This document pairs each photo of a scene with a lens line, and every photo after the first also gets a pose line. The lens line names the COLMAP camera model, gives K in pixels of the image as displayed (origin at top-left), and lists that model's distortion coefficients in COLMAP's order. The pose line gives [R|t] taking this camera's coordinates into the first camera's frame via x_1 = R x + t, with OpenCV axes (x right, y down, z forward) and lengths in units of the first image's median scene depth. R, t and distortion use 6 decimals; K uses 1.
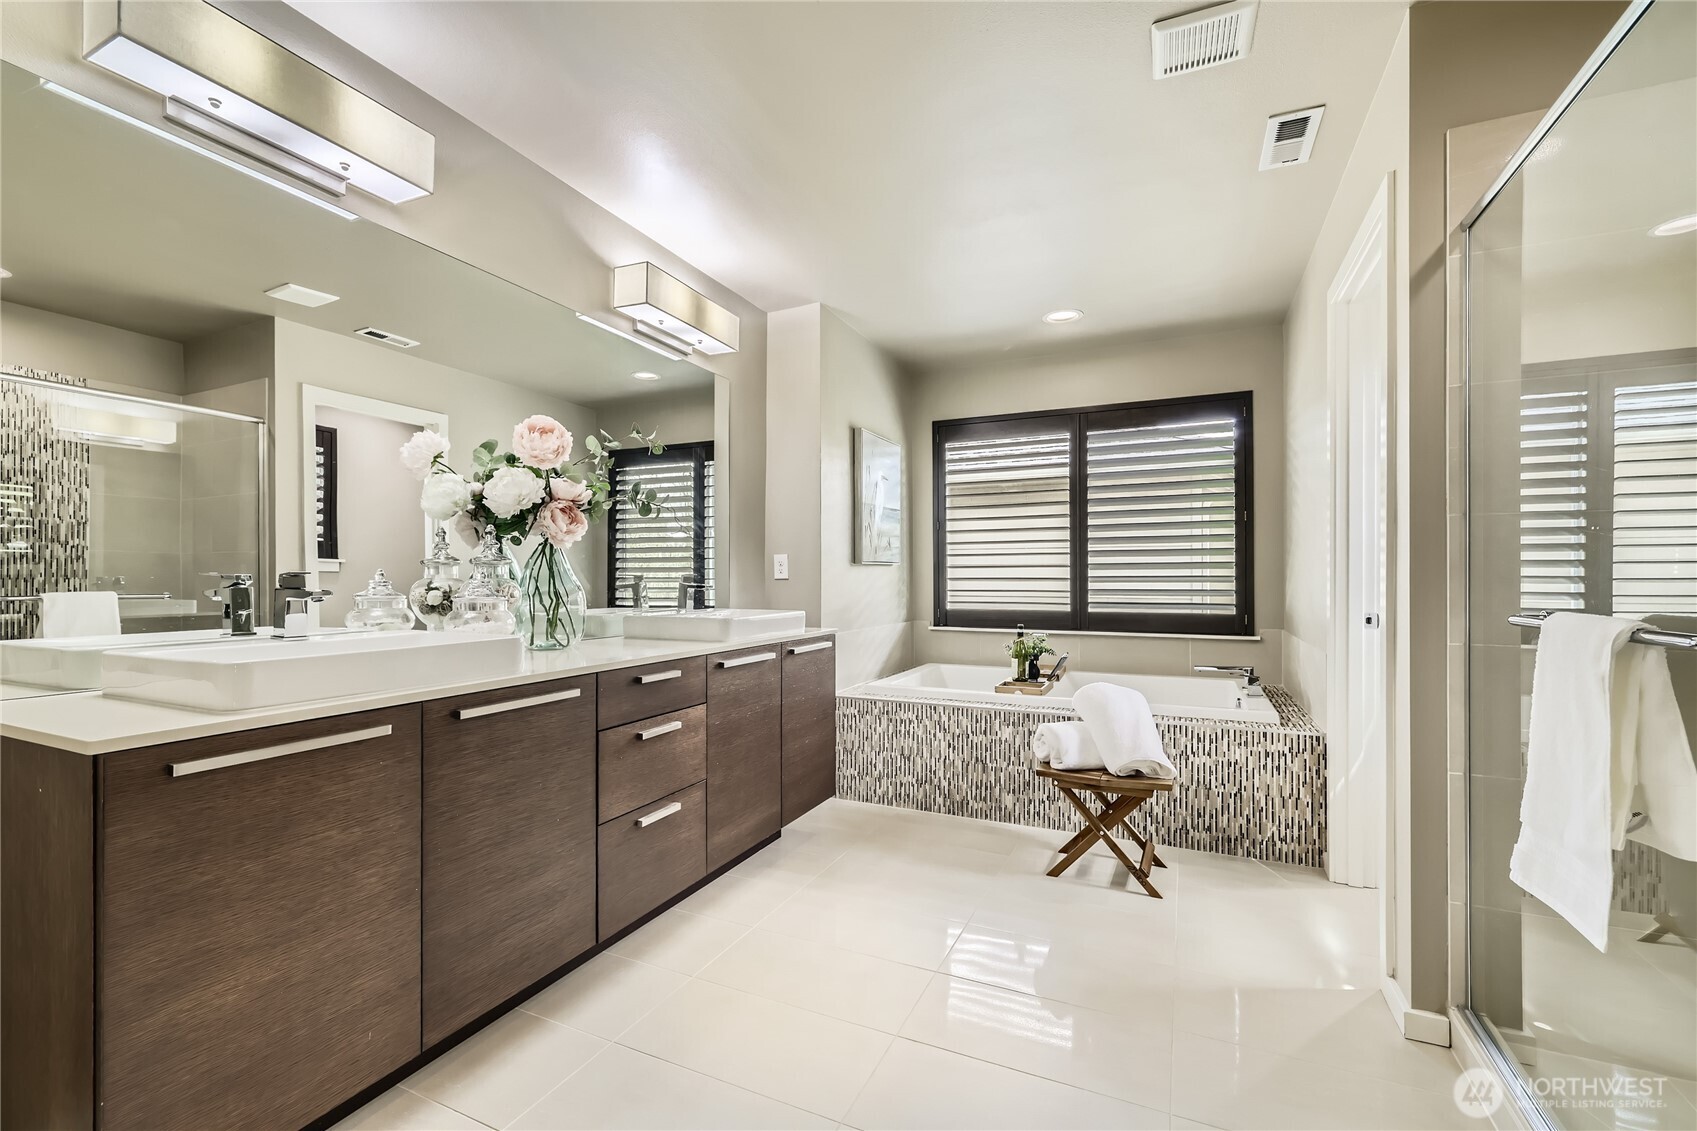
lens RADIAL K [[711.8, 0, 858.5], [0, 711.8, 574.2], [0, 0, 1]] dist [0.000017, -0.000035]
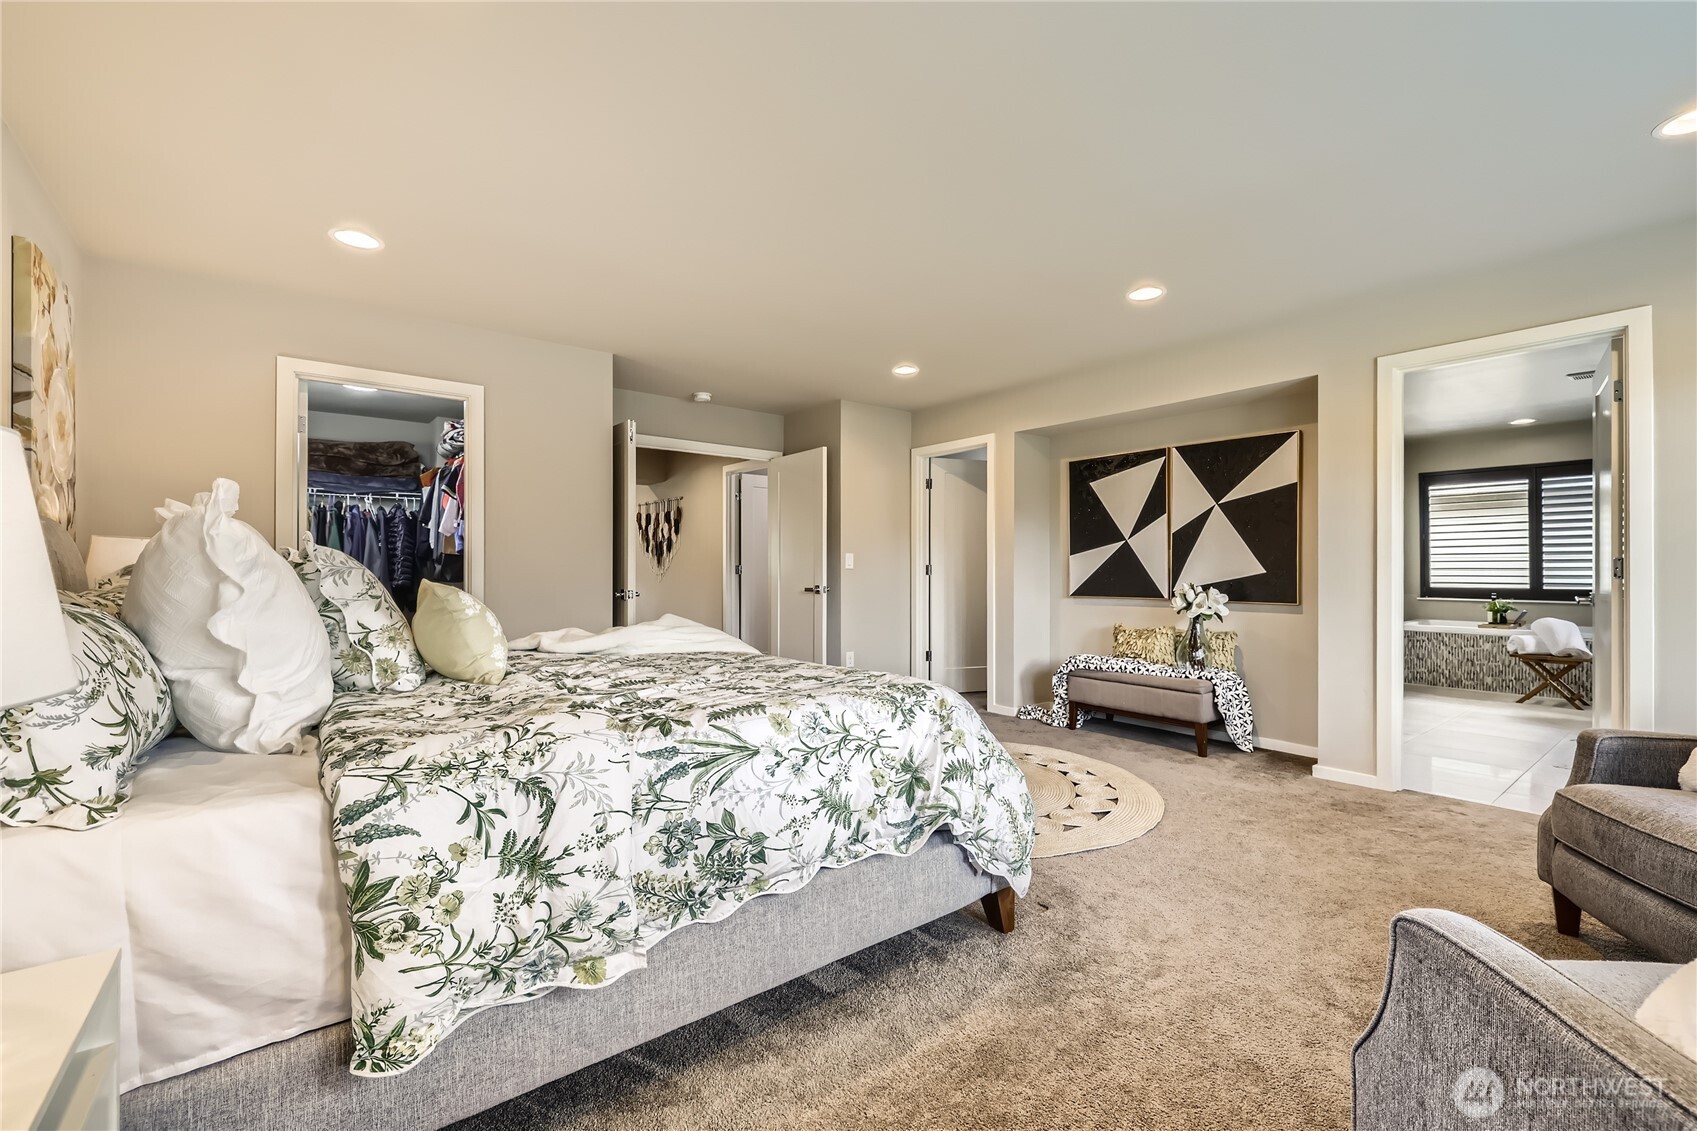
lens RADIAL K [[716.8, 0, 854.1], [0, 716.8, 568.6], [0, 0, 1]] dist [0.000450, -0.000216]
pose [[0.896101, -0.001889, -0.443847, -0.471155], [0.004509, 0.999978, 0.004848, -0.011282], [0.443828, -0.006346, 0.896090, -1.524427]]
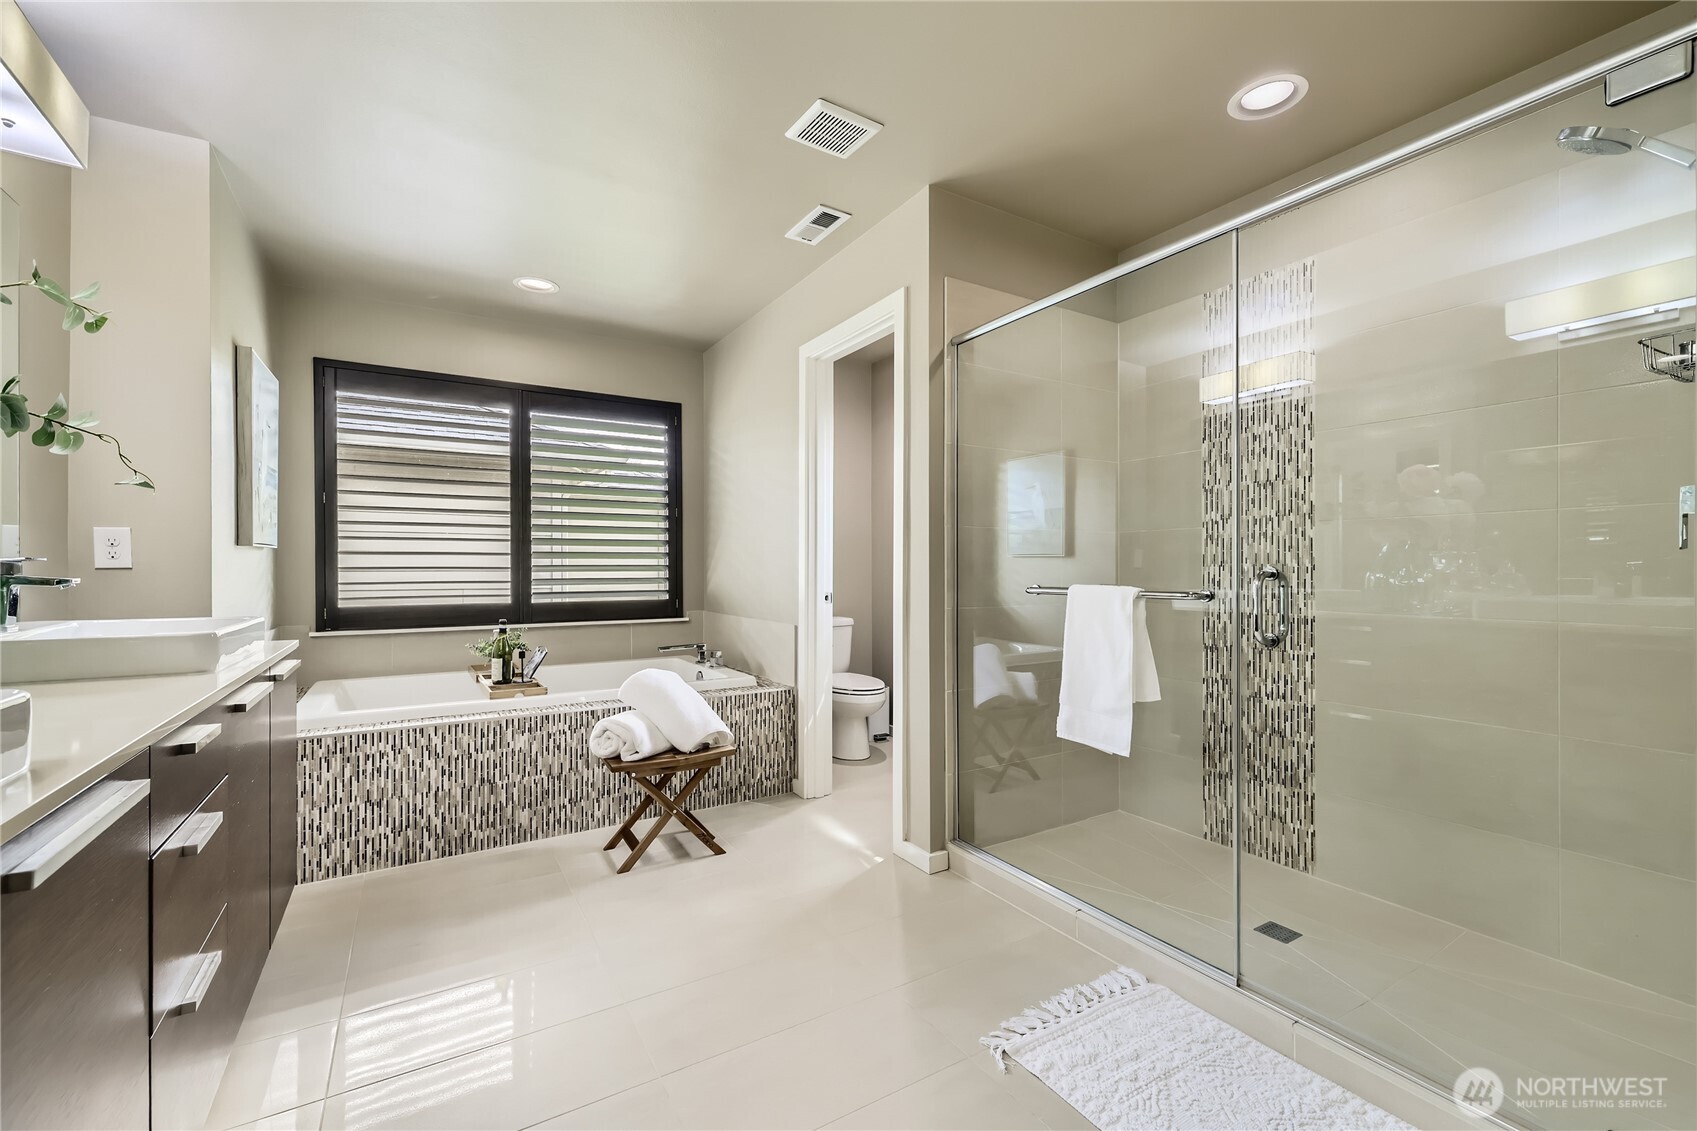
lens RADIAL K [[709.8, 0, 858.8], [0, 709.8, 565.9], [0, 0, 1]] dist [0.000745, -0.000127]
pose [[0.549268, 0.001026, 0.835645, -0.288991], [-0.003361, 0.999994, 0.000982, 0.001777], [-0.835639, -0.003348, 0.549268, 0.157477]]
